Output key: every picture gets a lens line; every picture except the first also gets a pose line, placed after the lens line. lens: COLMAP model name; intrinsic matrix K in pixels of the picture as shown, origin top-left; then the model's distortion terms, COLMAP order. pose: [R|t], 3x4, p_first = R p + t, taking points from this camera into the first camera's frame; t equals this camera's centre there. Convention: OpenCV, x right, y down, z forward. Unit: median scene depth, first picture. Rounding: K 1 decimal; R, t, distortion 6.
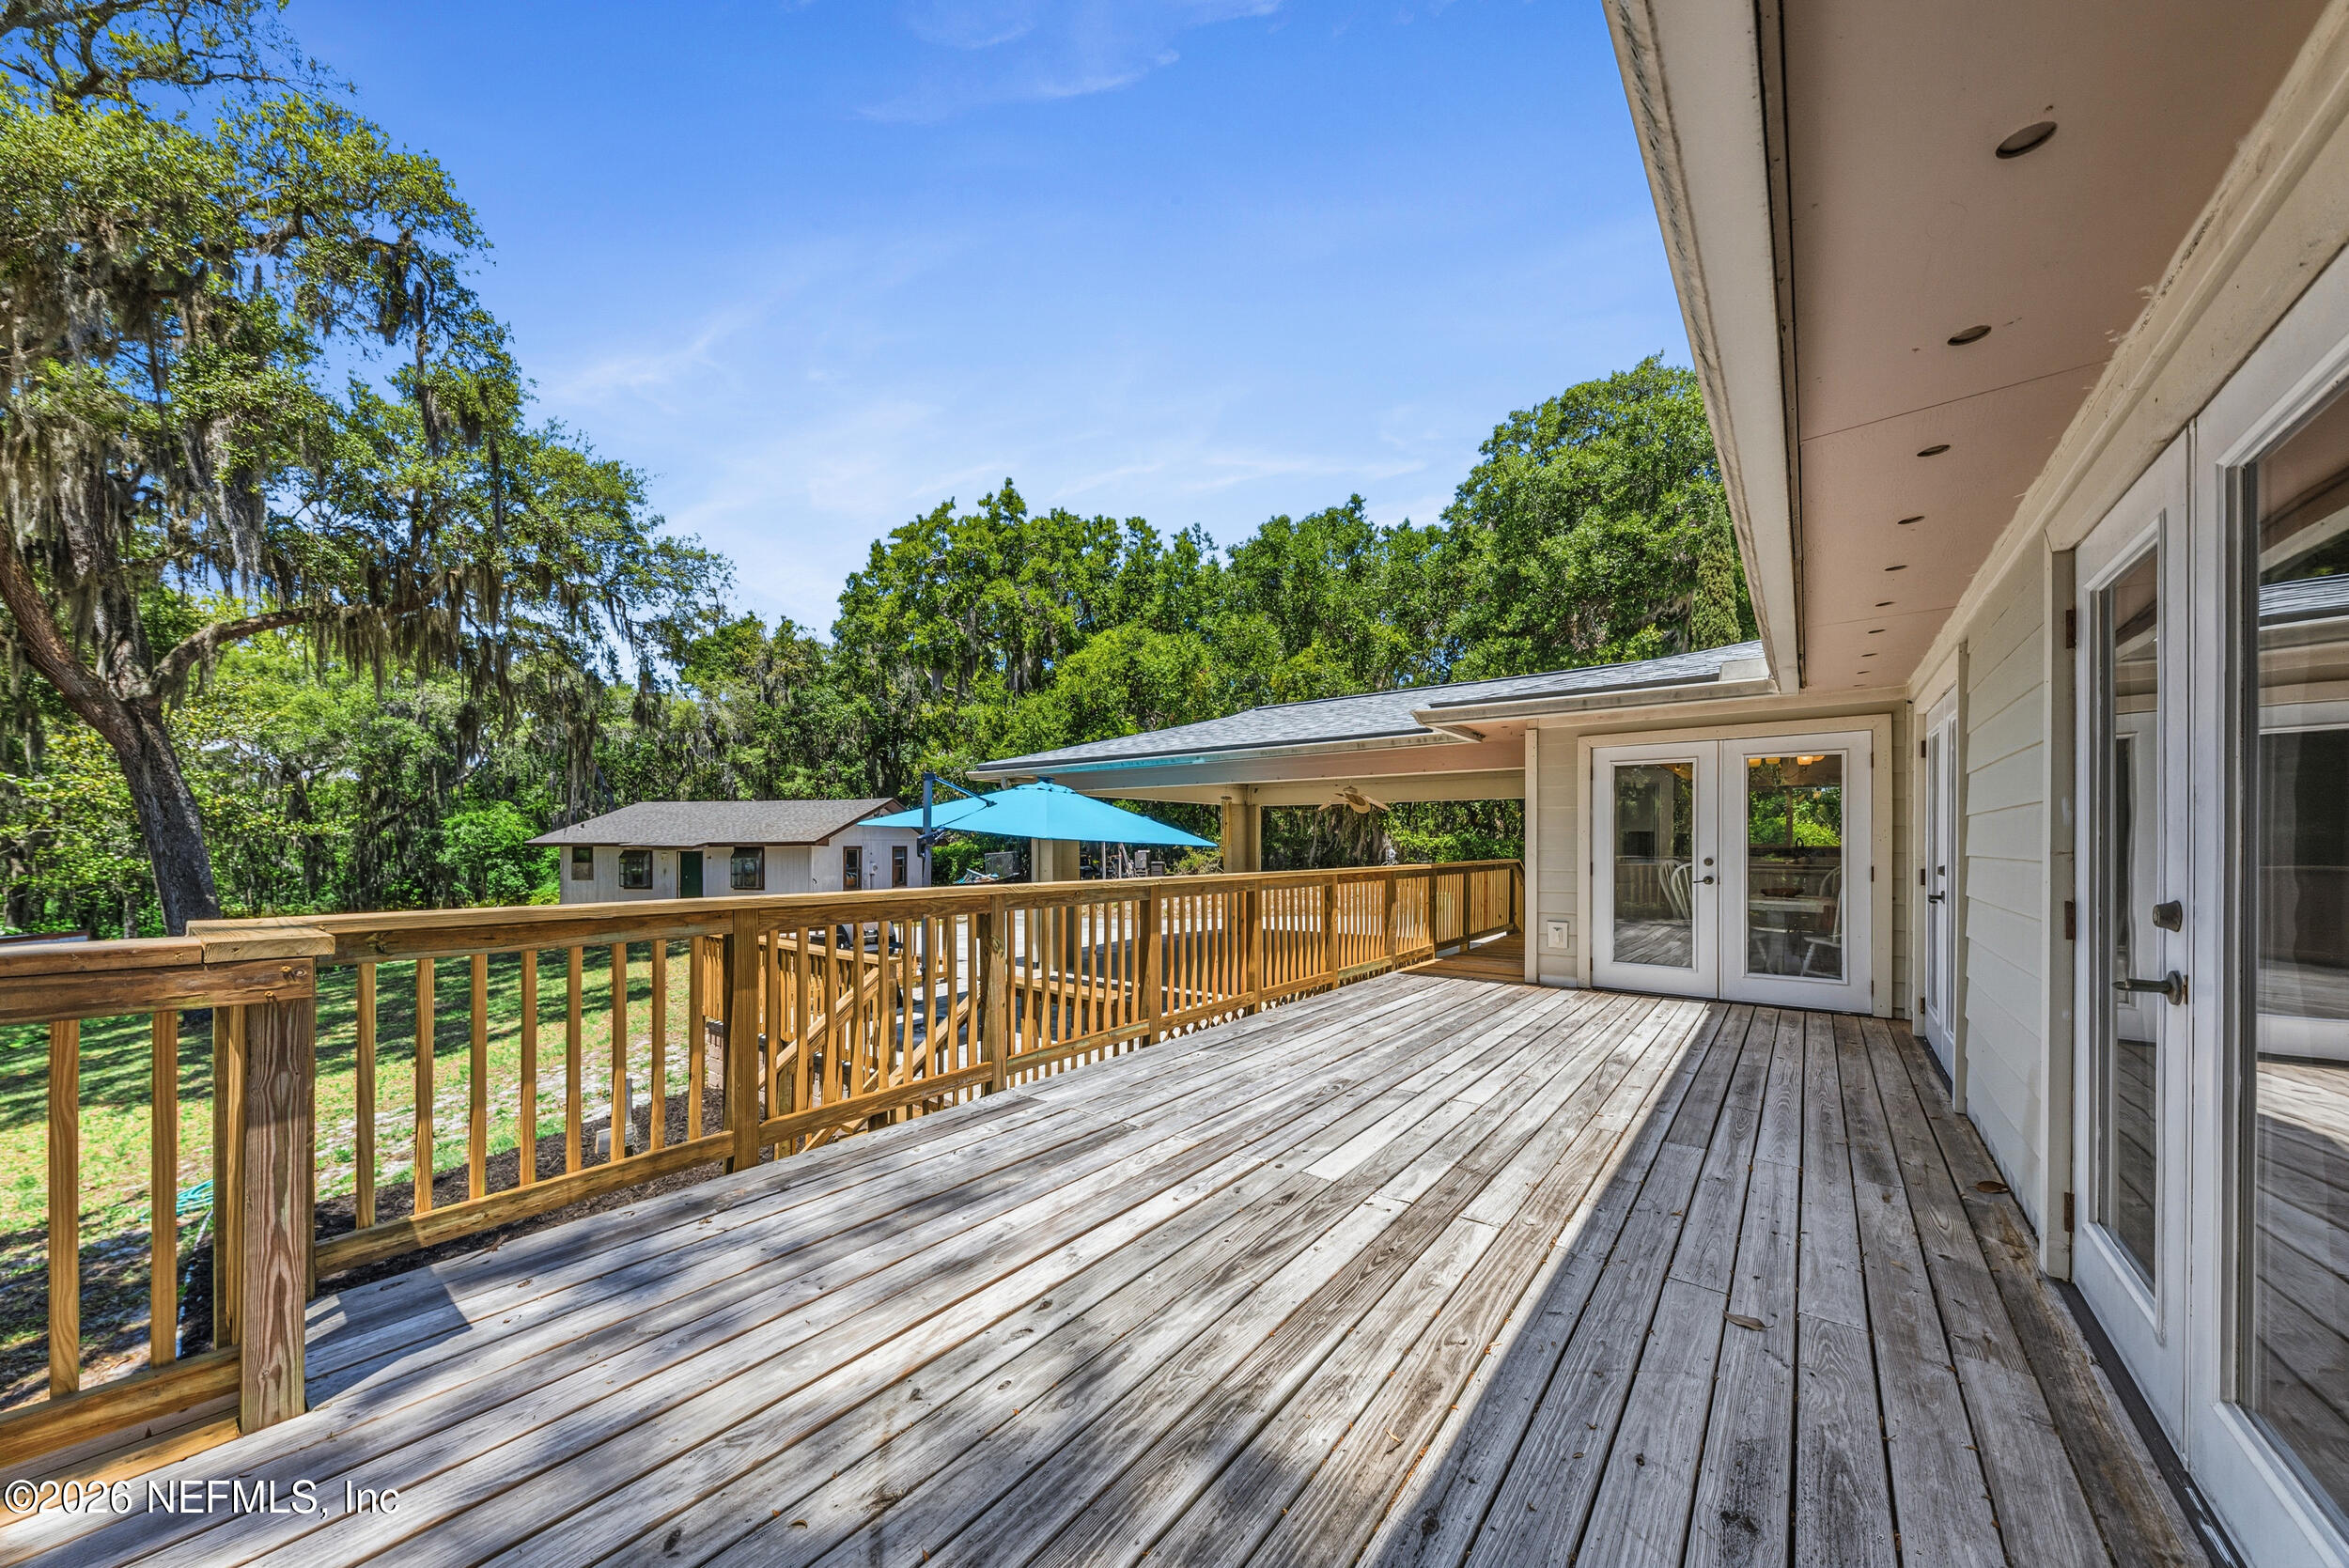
lens RADIAL K [[809.6, 0, 1158.3], [0, 809.6, 831.7], [0, 0, 1]] dist [0.001645, -0.000013]
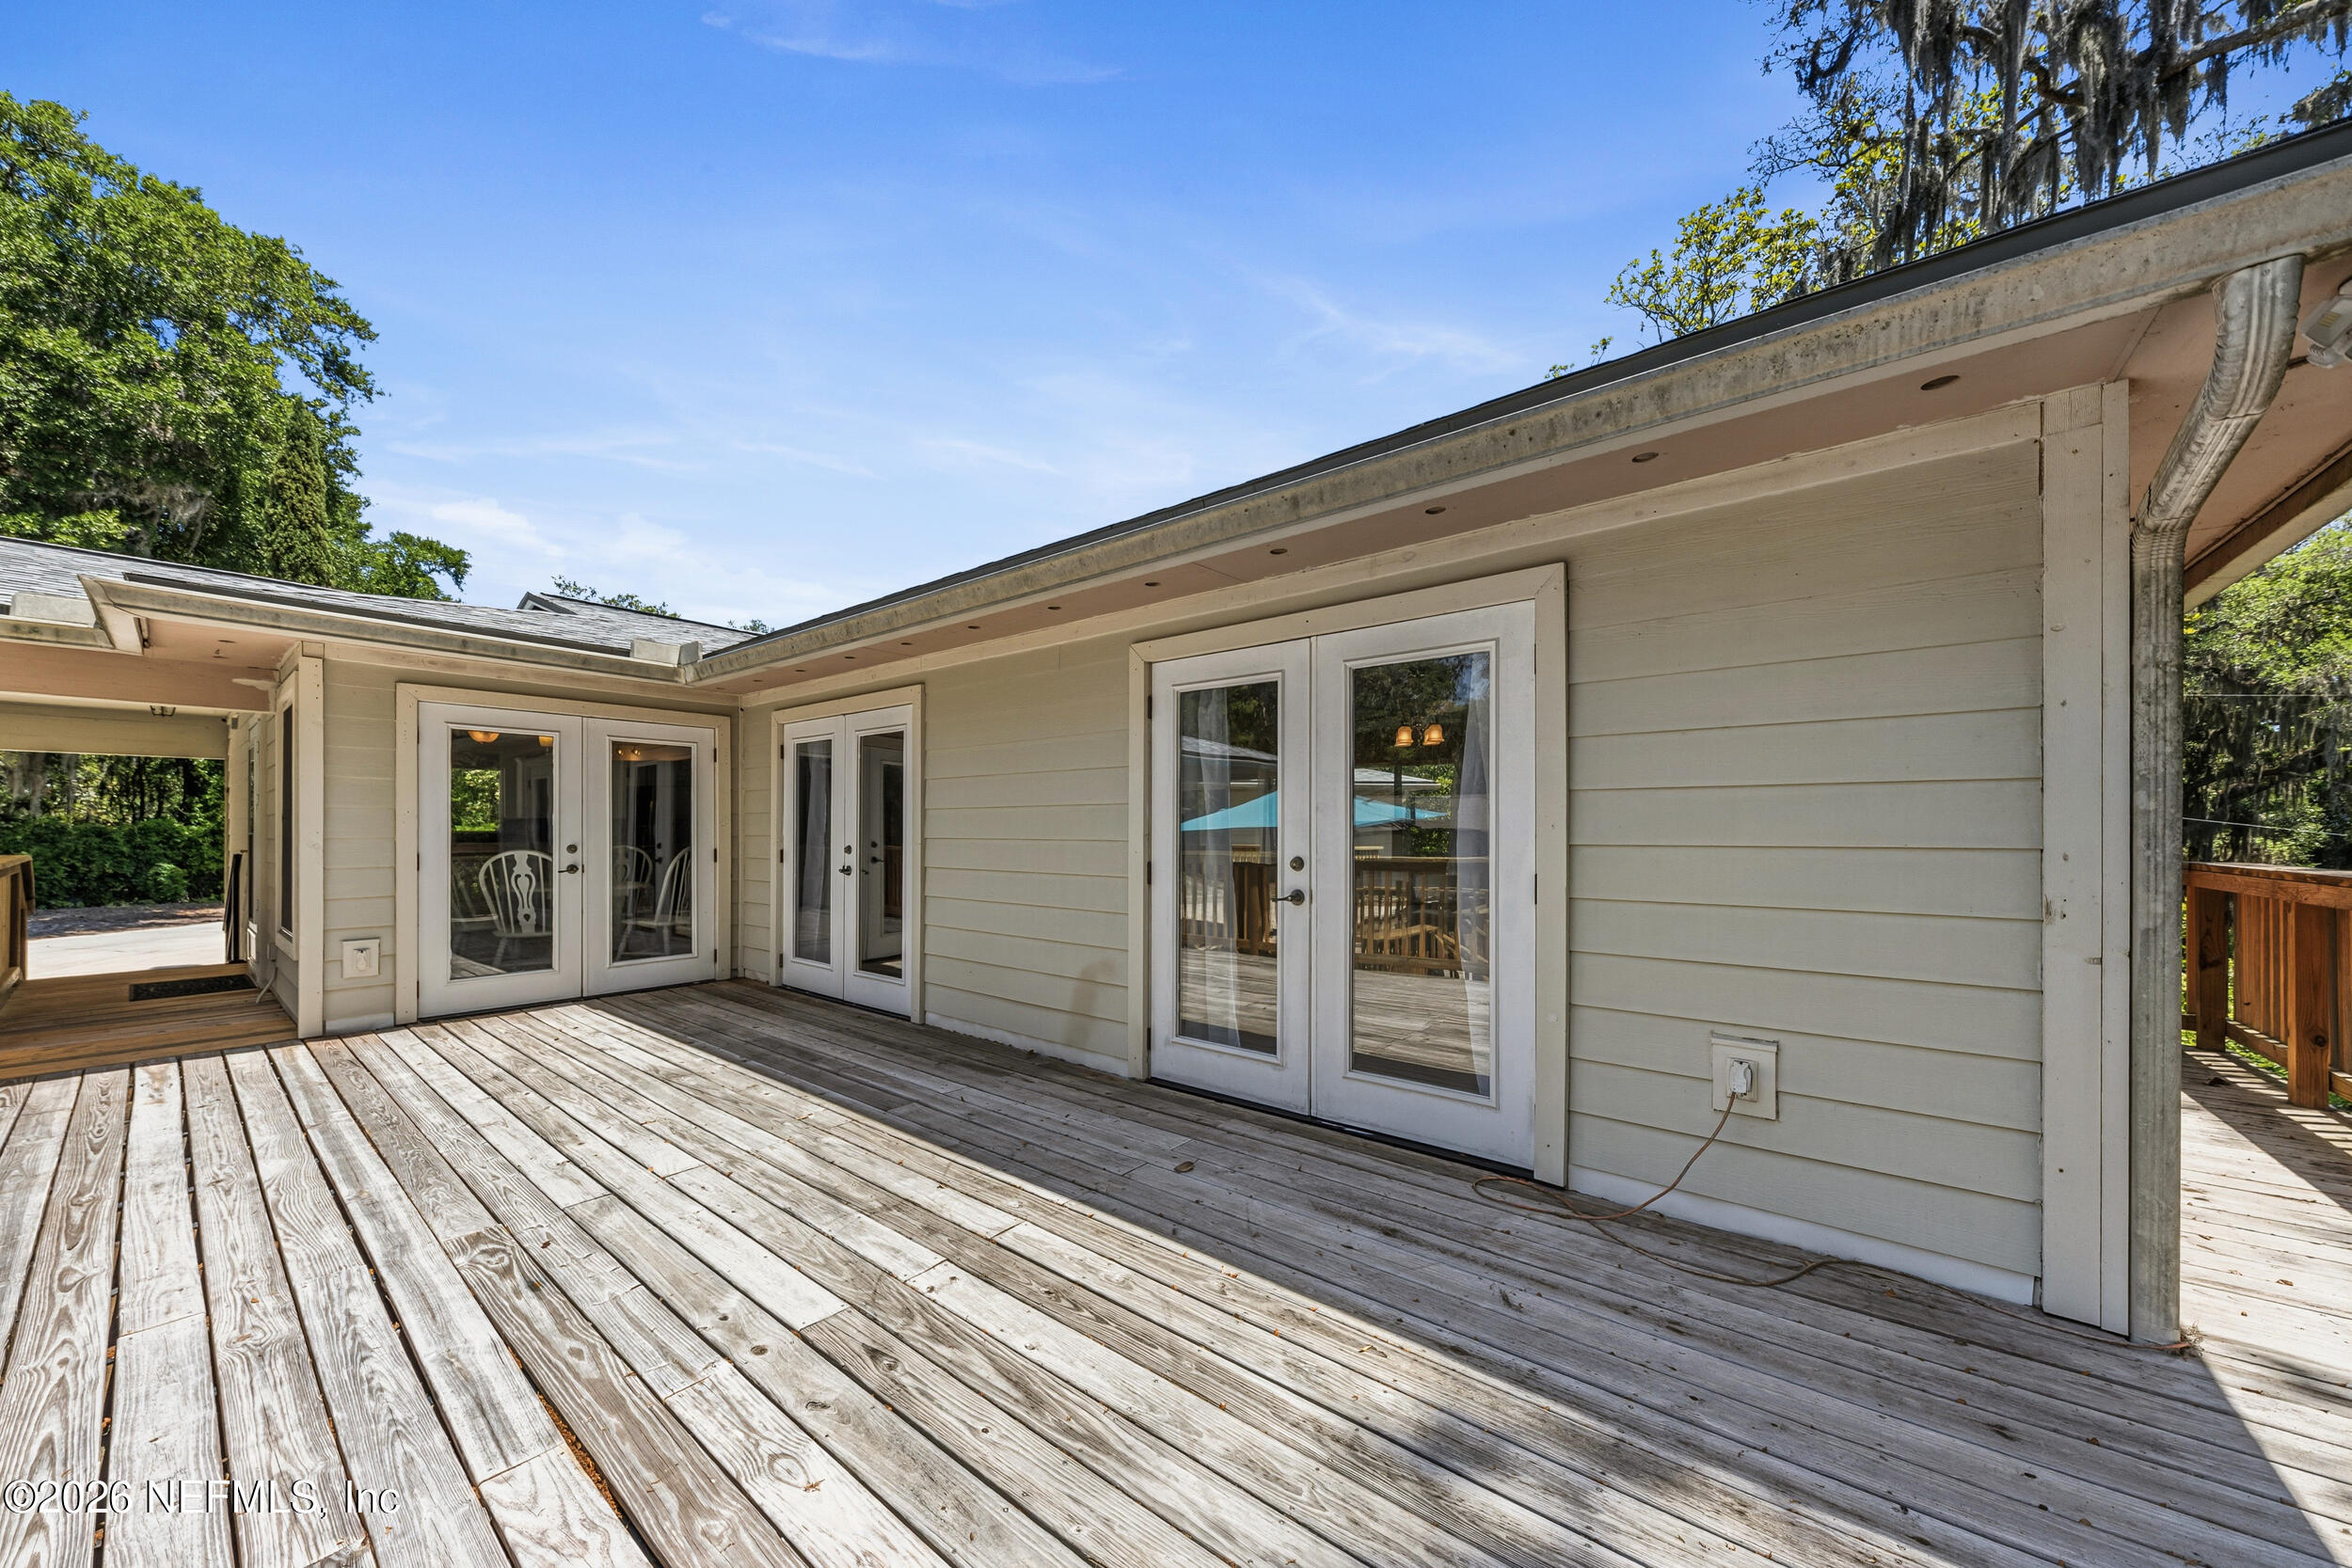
lens RADIAL K [[810.6, 0, 1159.8], [0, 810.6, 831.7], [0, 0, 1]] dist [0.001645, -0.000013]
pose [[0.029574, -0.004768, 0.999551, -0.357519], [-0.014460, 0.999882, 0.005197, 0.006101], [-0.999458, -0.014607, 0.029502, 0.527174]]
